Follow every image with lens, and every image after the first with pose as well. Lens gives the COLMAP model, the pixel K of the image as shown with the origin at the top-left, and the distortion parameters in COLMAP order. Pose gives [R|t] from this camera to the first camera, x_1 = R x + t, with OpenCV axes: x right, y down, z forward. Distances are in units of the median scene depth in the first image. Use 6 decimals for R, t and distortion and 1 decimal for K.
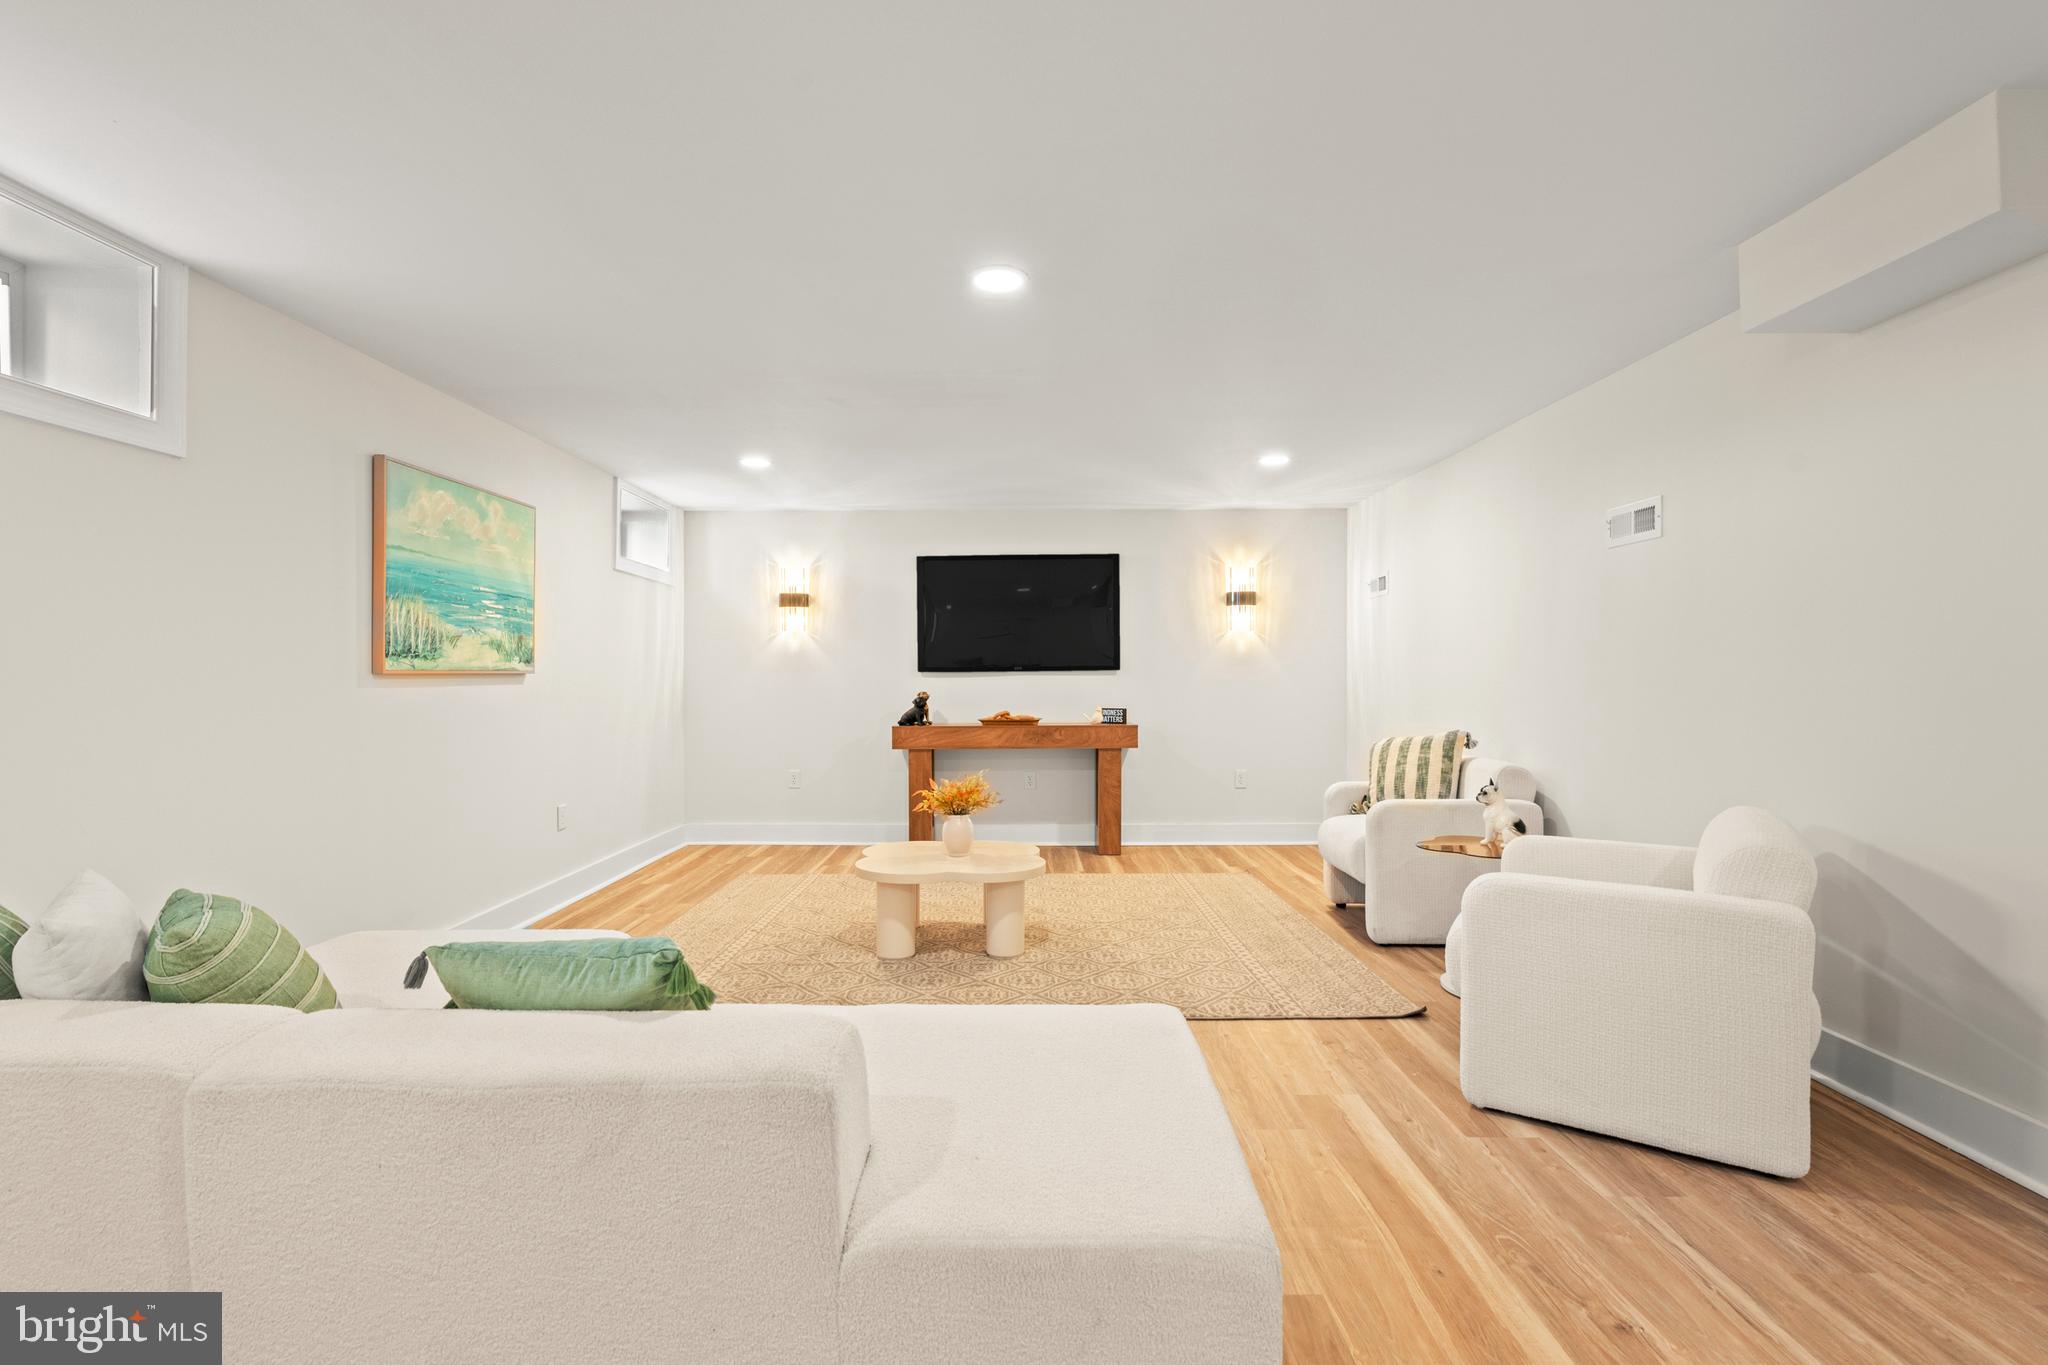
lens RADIAL K [[931.3, 0, 1024.9], [0, 931.3, 667.4], [0, 0, 1]] dist [-0.002705, -0.000097]
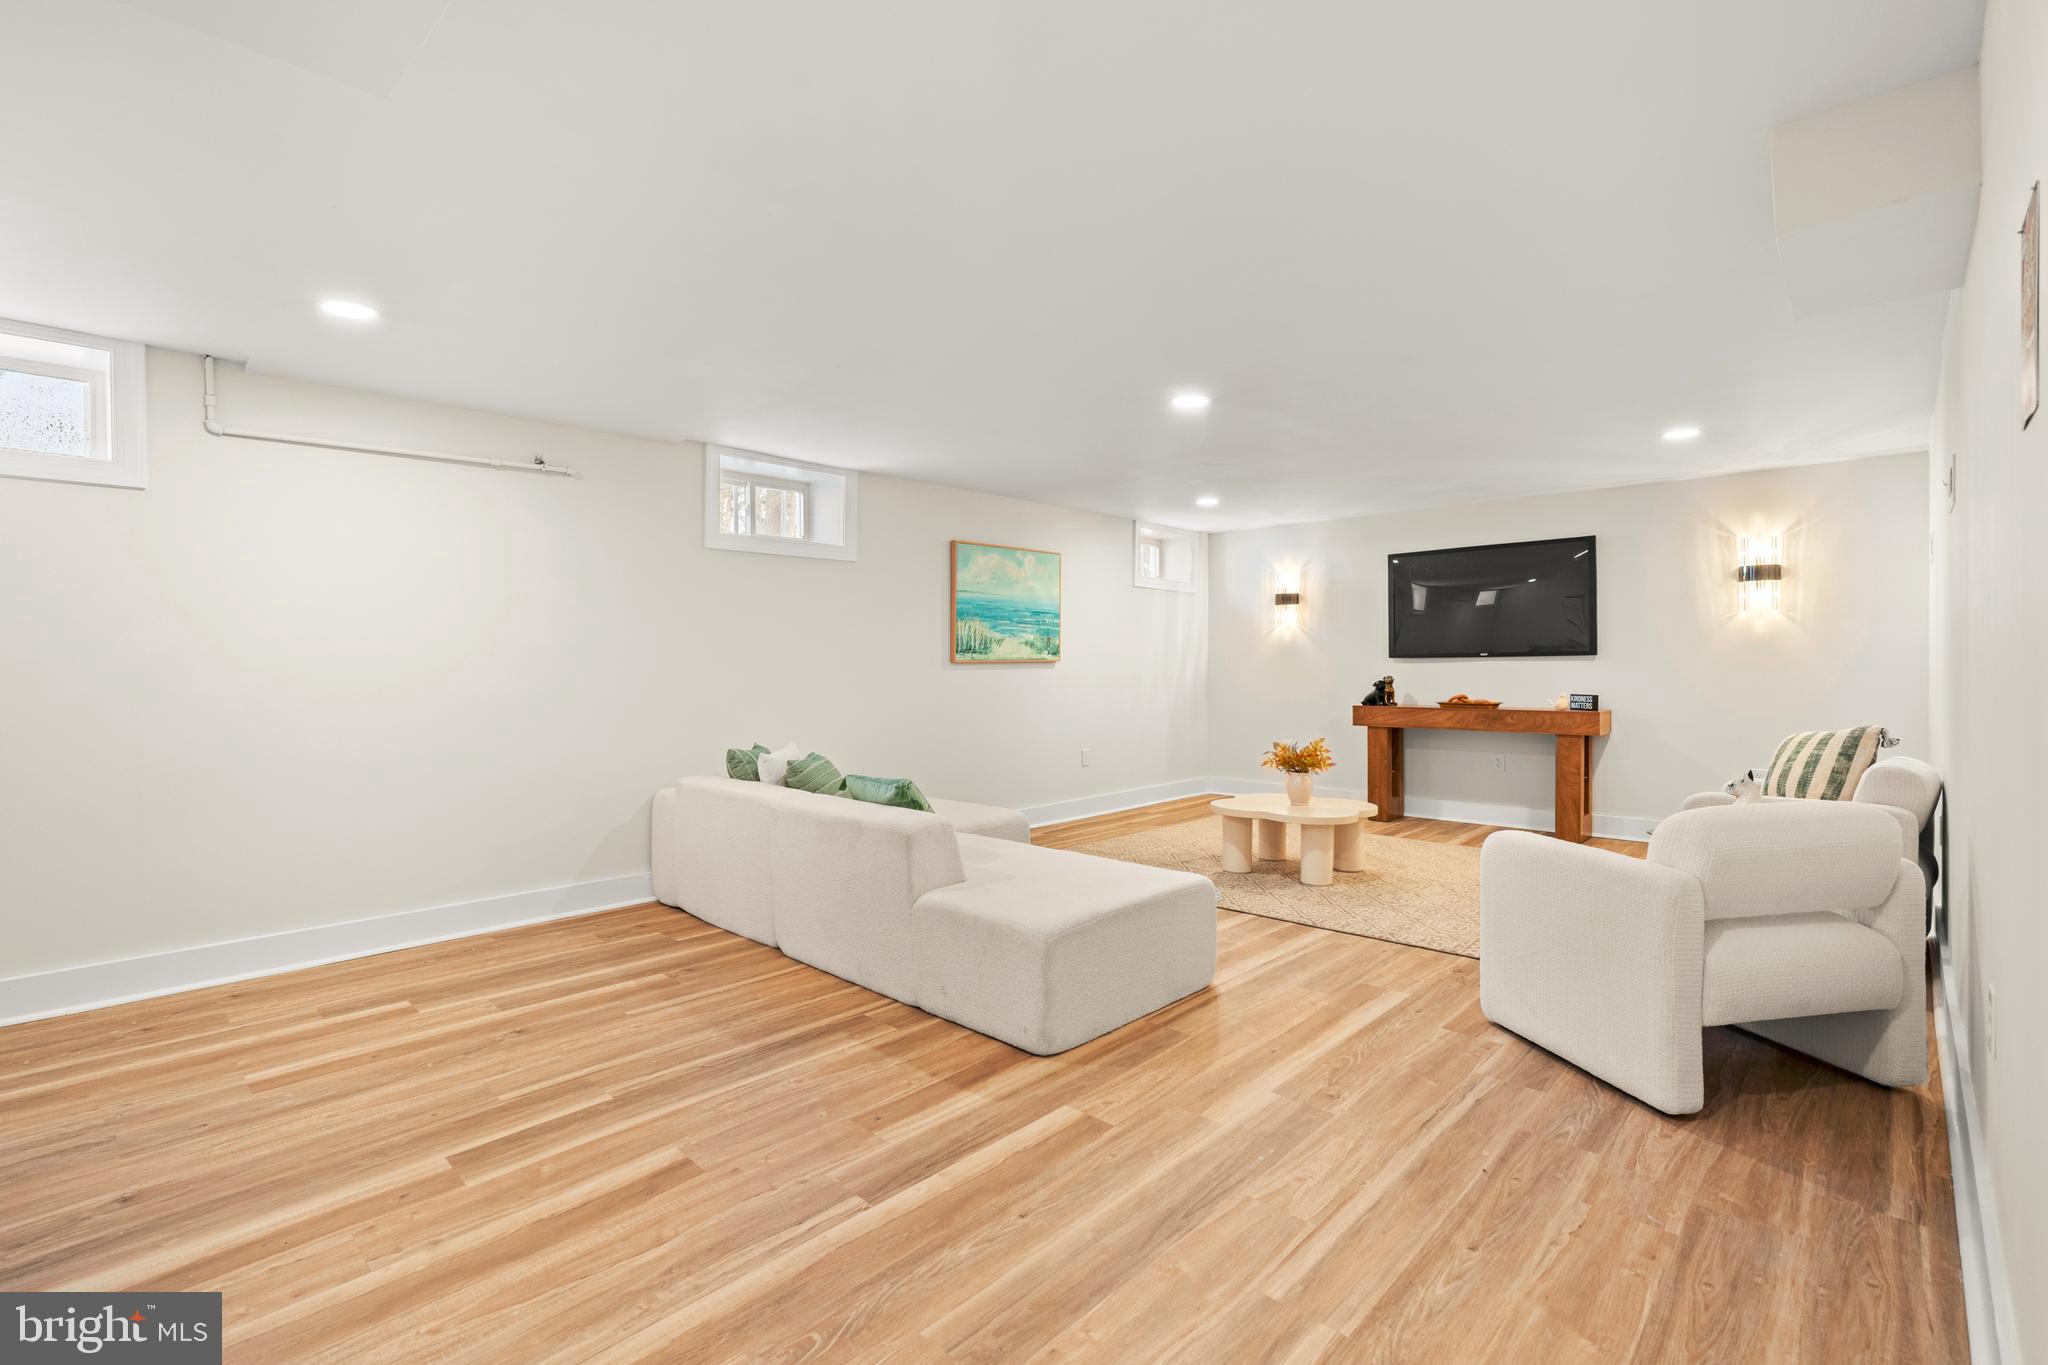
lens RADIAL K [[924.4, 0, 1014.7], [0, 924.4, 650.1], [0, 0, 1]] dist [-0.009172, 0.000554]
pose [[0.723353, -0.009767, -0.690409, 0.488637], [0.009026, 0.999948, -0.004690, -0.005583], [0.690420, -0.002839, 0.723404, -0.164961]]
